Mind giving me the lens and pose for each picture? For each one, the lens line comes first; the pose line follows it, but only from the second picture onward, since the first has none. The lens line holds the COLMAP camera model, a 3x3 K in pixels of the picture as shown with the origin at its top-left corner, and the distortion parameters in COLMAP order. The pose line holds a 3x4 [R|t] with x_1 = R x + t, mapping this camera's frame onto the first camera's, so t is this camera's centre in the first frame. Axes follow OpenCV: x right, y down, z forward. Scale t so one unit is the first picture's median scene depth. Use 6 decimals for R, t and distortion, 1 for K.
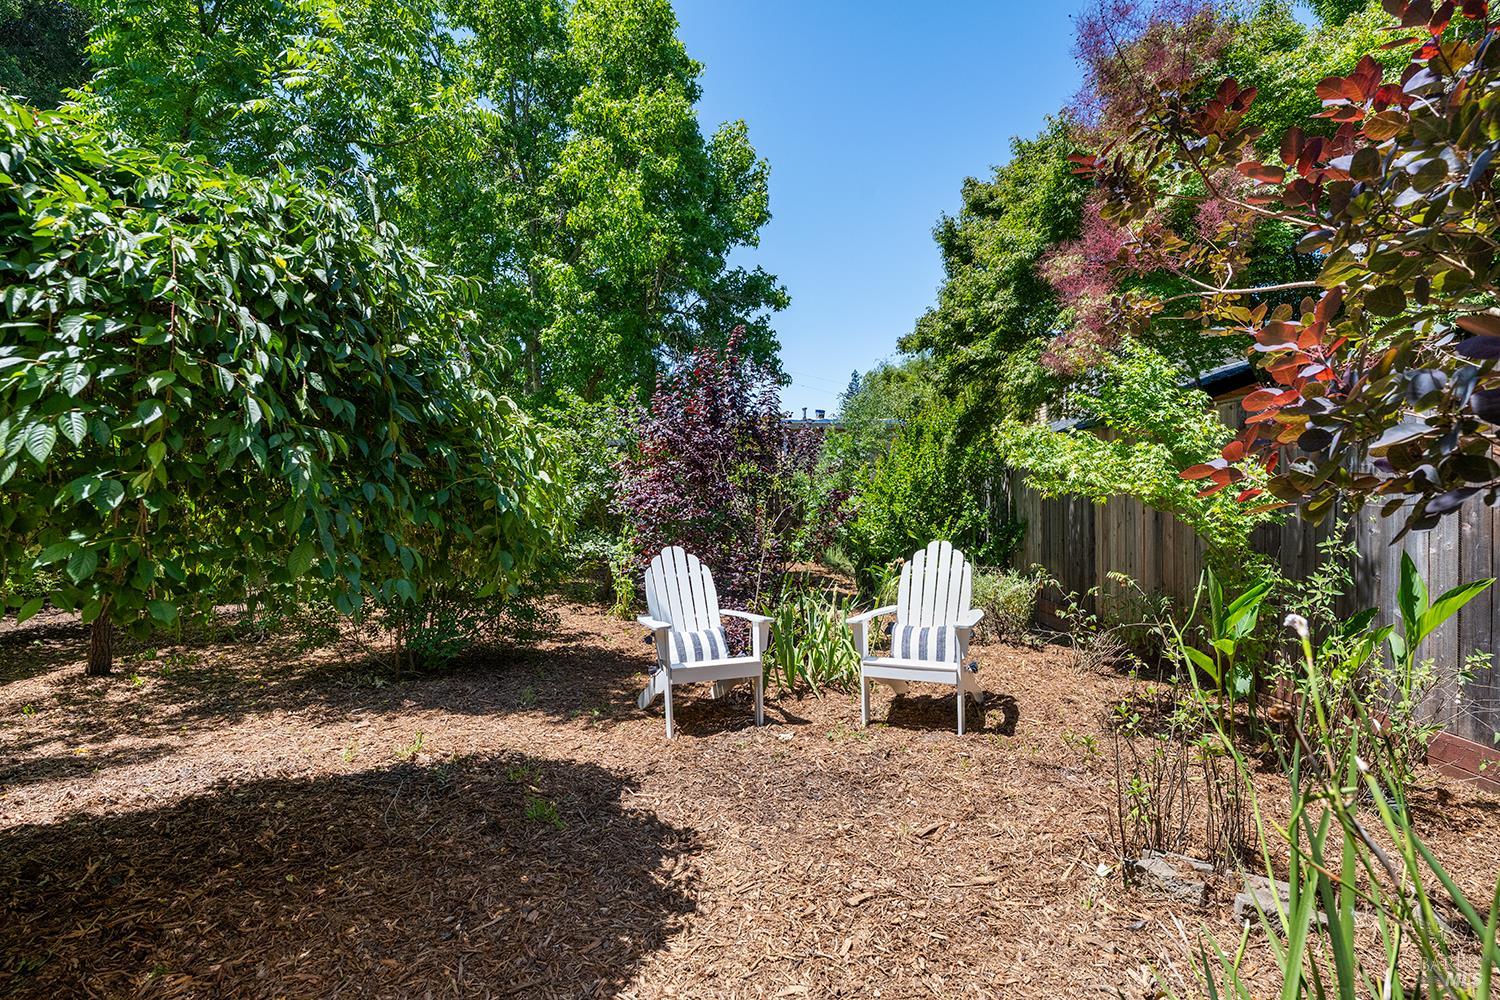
lens RADIAL K [[739.8, 0, 750.0], [0, 739.8, 500.0], [0, 0, 1]] dist [0.000583, 0.000024]
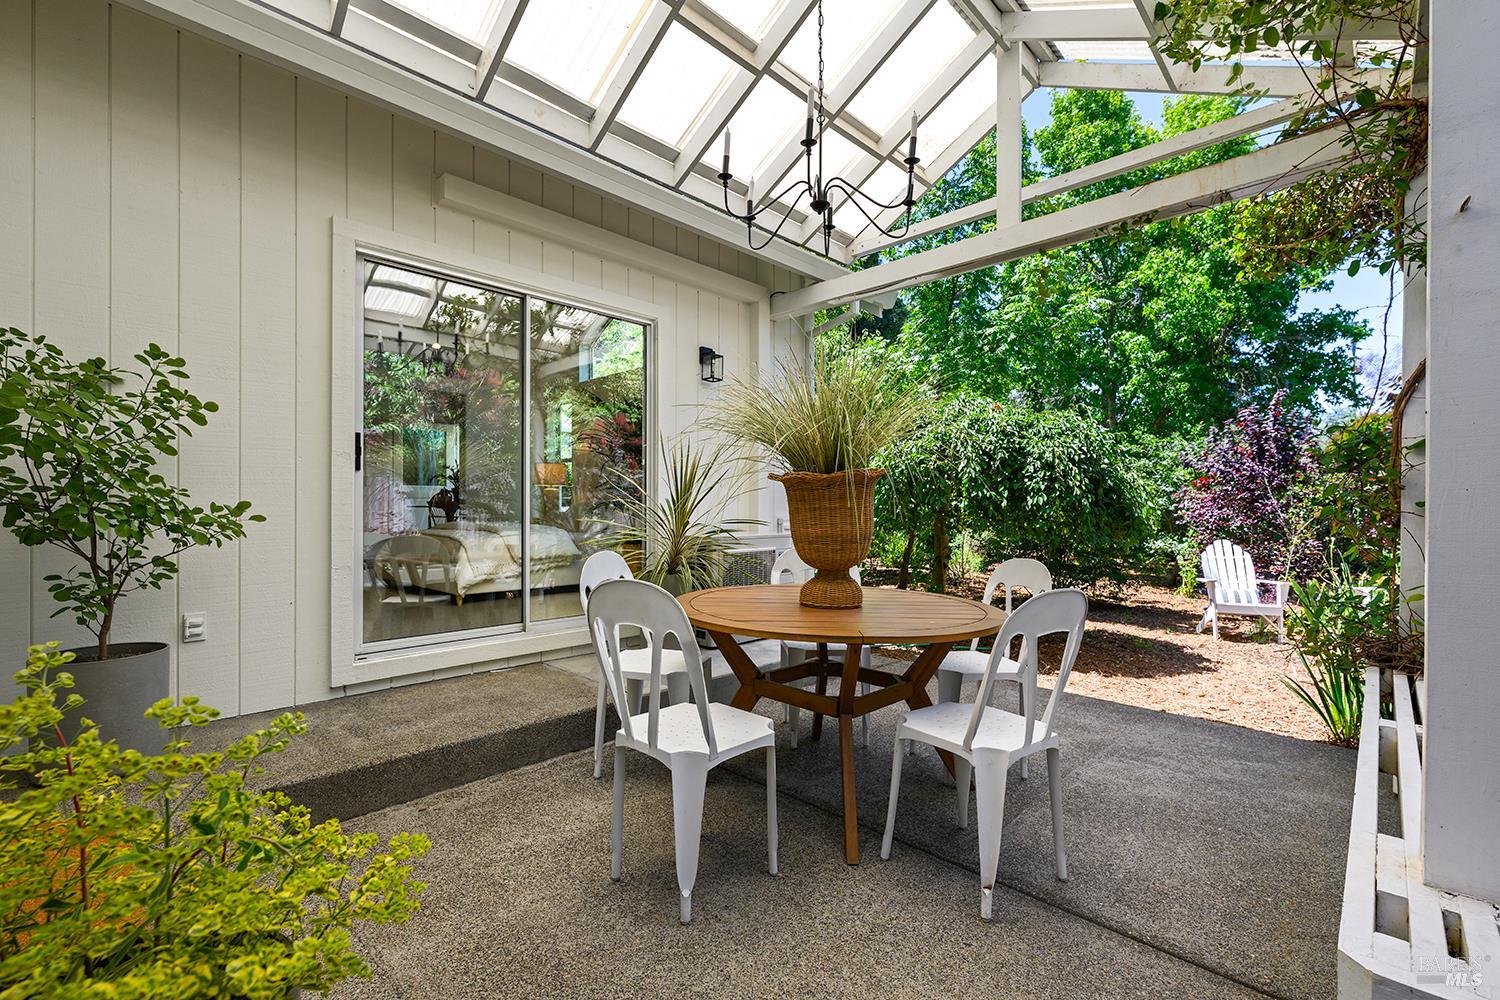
lens RADIAL K [[647.0, 0, 746.4], [0, 647.0, 514.1], [0, 0, 1]] dist [0.001540, 0.000163]
pose [[0.716511, 0.009472, -0.697512, 0.073375], [-0.003657, 0.999945, 0.009821, -0.003044], [0.697566, -0.004486, 0.716506, -0.405975]]
